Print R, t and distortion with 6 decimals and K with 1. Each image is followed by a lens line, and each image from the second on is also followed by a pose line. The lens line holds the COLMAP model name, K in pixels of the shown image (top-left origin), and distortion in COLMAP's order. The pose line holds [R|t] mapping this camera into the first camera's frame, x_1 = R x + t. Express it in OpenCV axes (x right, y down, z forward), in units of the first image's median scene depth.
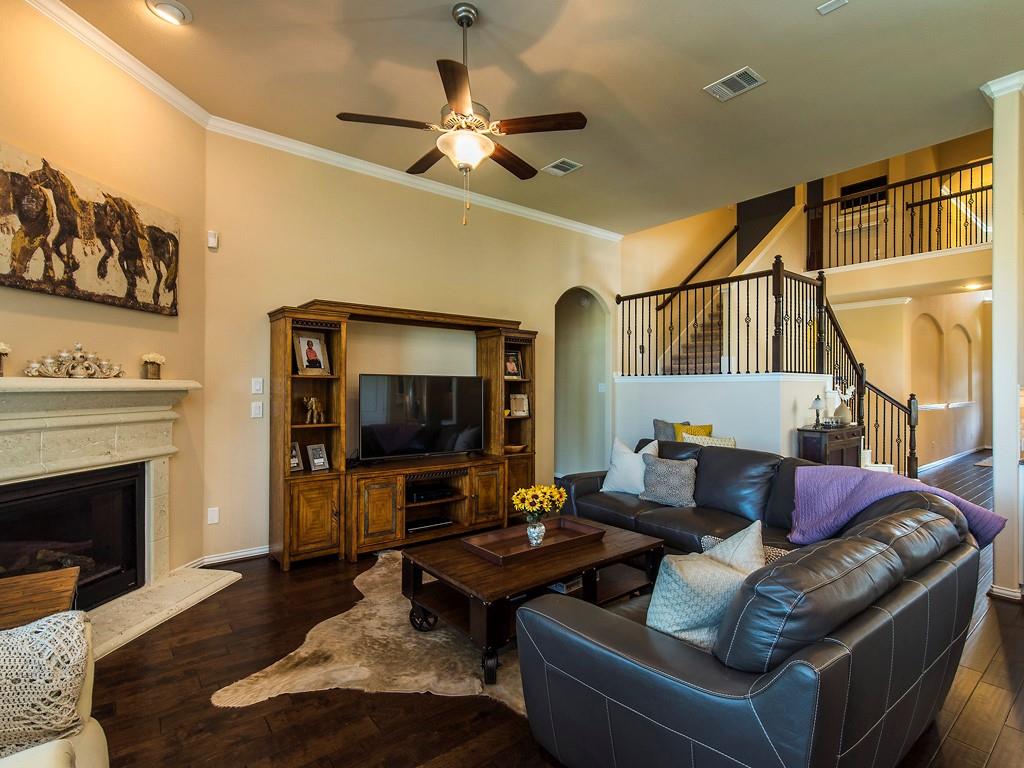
lens RADIAL K [[504.5, 0, 510.7], [0, 504.5, 380.8], [0, 0, 1]] dist [-0.000094, -0.000375]
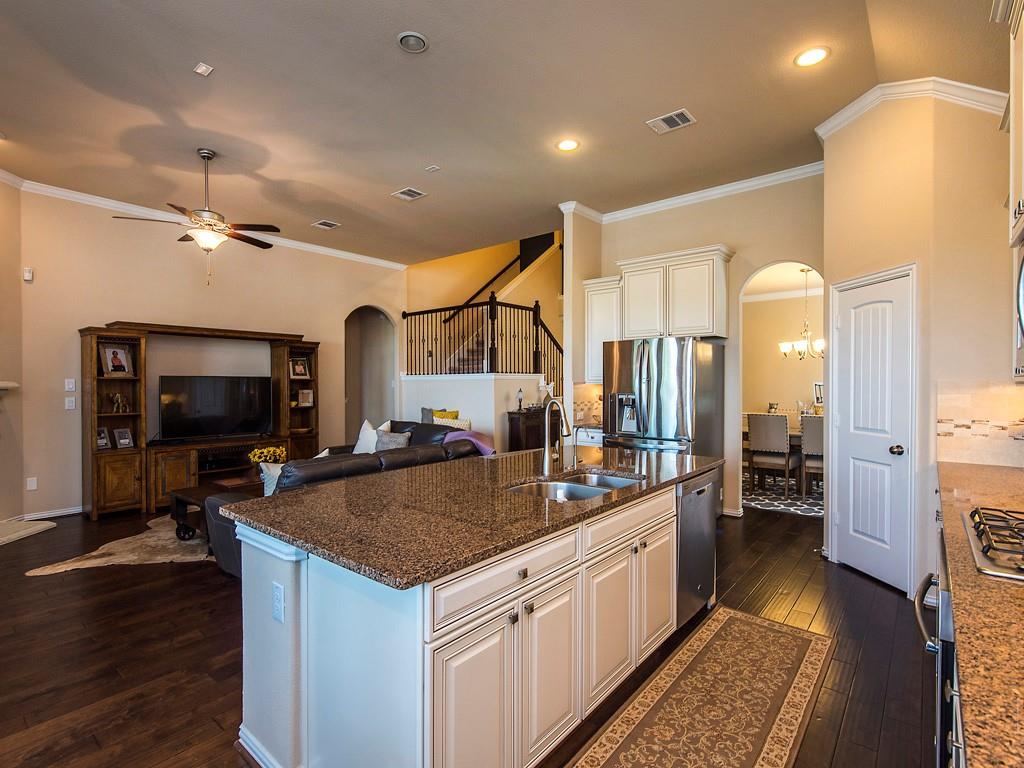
lens RADIAL K [[505.6, 0, 510.3], [0, 505.6, 382.8], [0, 0, 1]] dist [-0.001280, -0.000615]
pose [[0.978339, -0.006572, 0.206906, 0.339400], [0.003928, 0.999905, 0.013189, -0.008620], [-0.206973, -0.012090, 0.978272, -0.511295]]
